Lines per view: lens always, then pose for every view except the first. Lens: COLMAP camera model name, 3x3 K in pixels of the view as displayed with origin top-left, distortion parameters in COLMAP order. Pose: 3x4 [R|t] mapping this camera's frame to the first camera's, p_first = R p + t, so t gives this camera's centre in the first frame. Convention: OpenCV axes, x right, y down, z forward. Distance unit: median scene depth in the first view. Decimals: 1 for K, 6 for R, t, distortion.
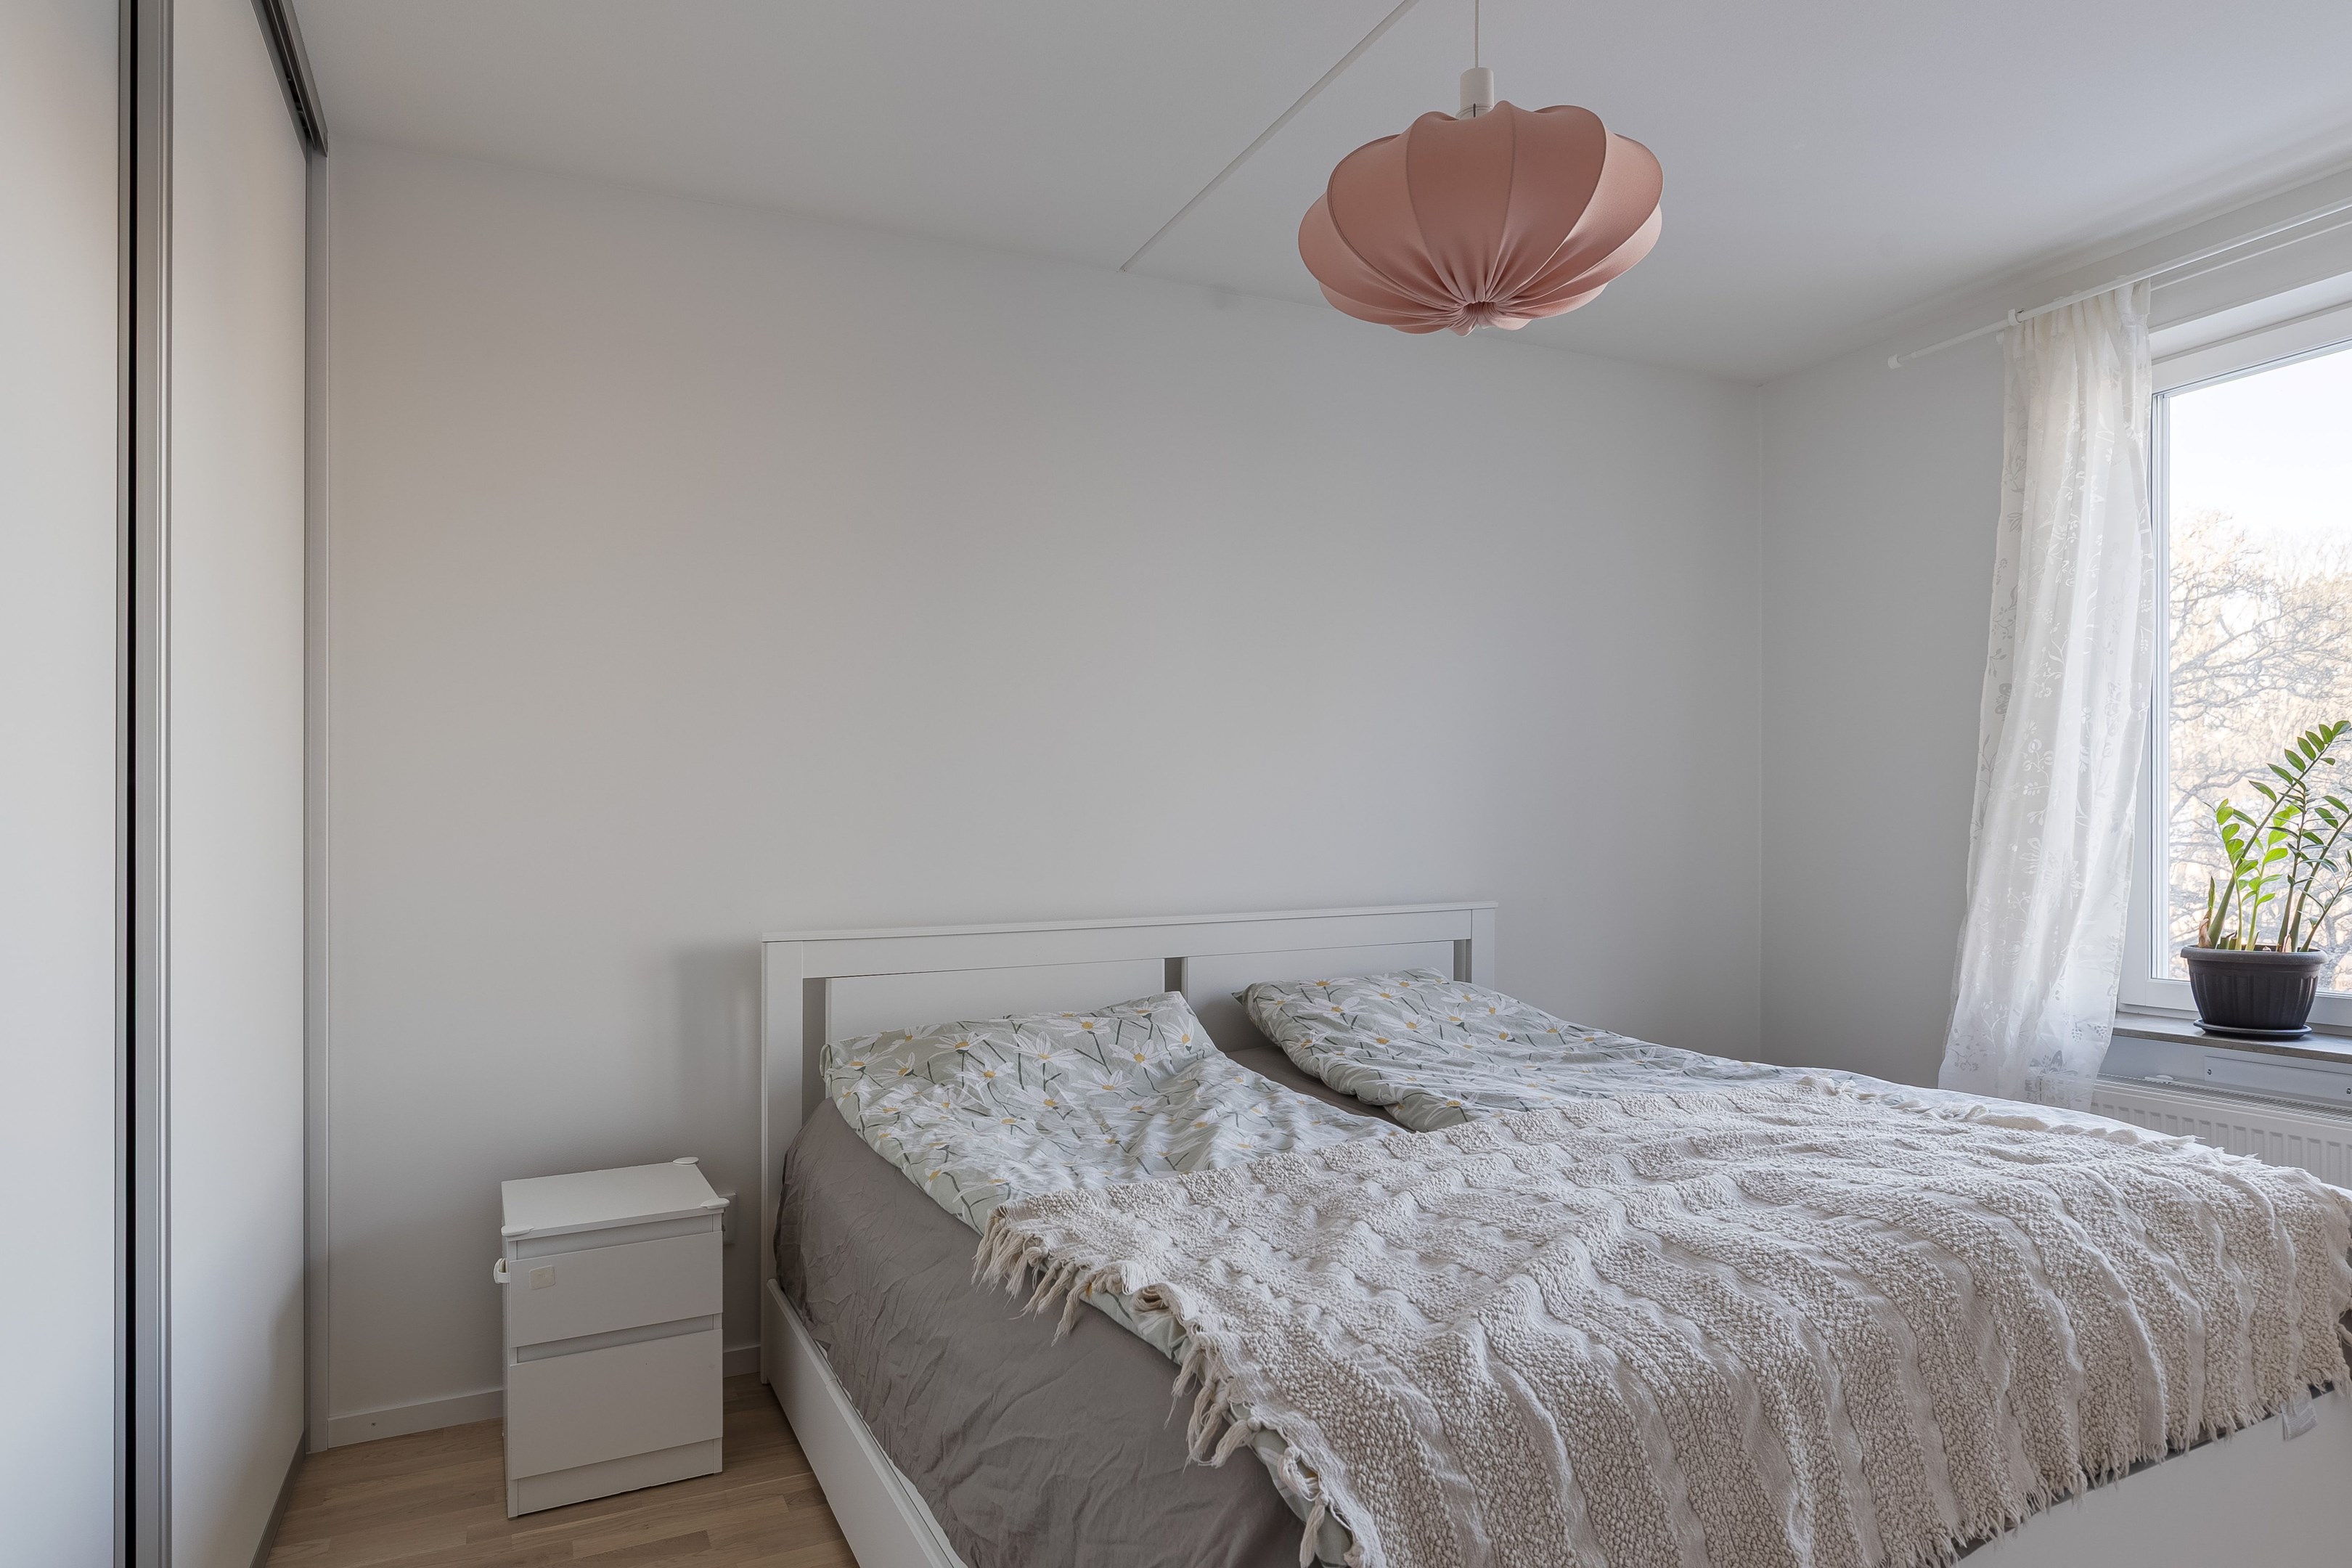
lens RADIAL K [[1409.3, 0, 1206.6], [0, 1409.3, 846.6], [0, 0, 1]] dist [0.003179, 0.000347]
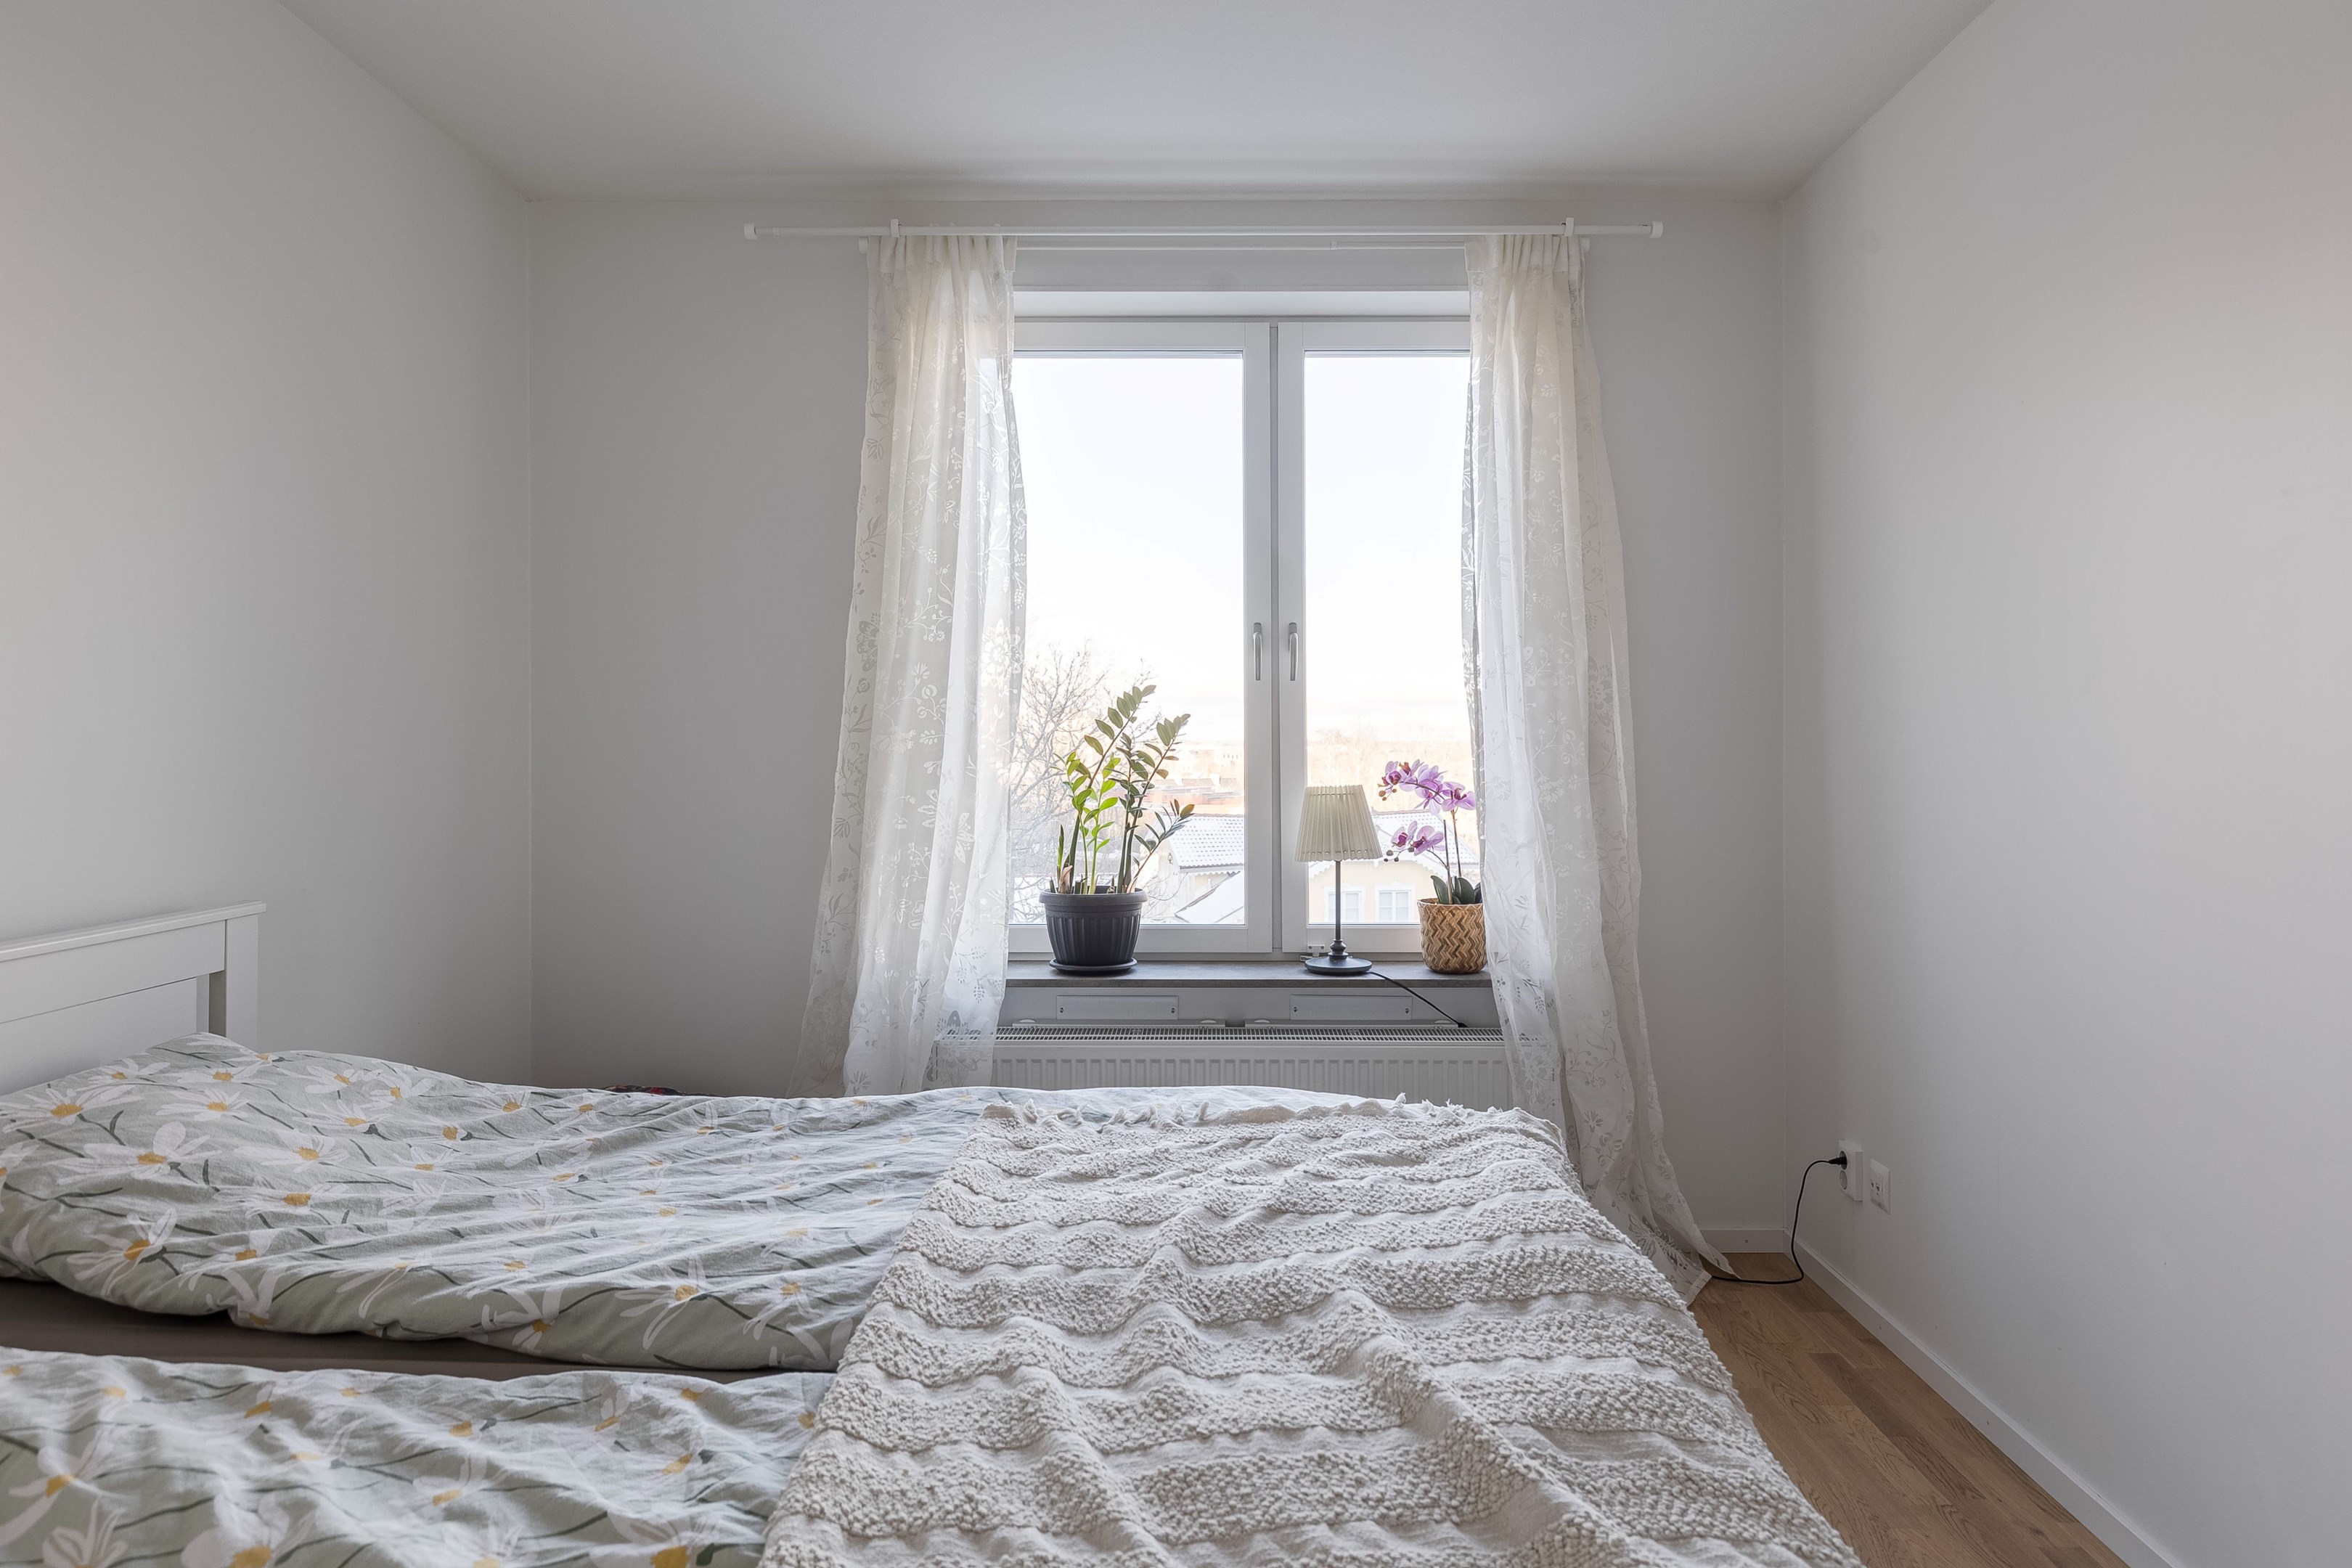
lens RADIAL K [[1409.3, 0, 1176.4], [0, 1409.3, 773.6], [0, 0, 1]] dist [0.003179, 0.000347]
pose [[0.441133, -0.005312, 0.897426, -0.197493], [0.000748, 0.999984, 0.005552, -0.023020], [-0.897441, -0.001778, 0.441130, 0.462954]]
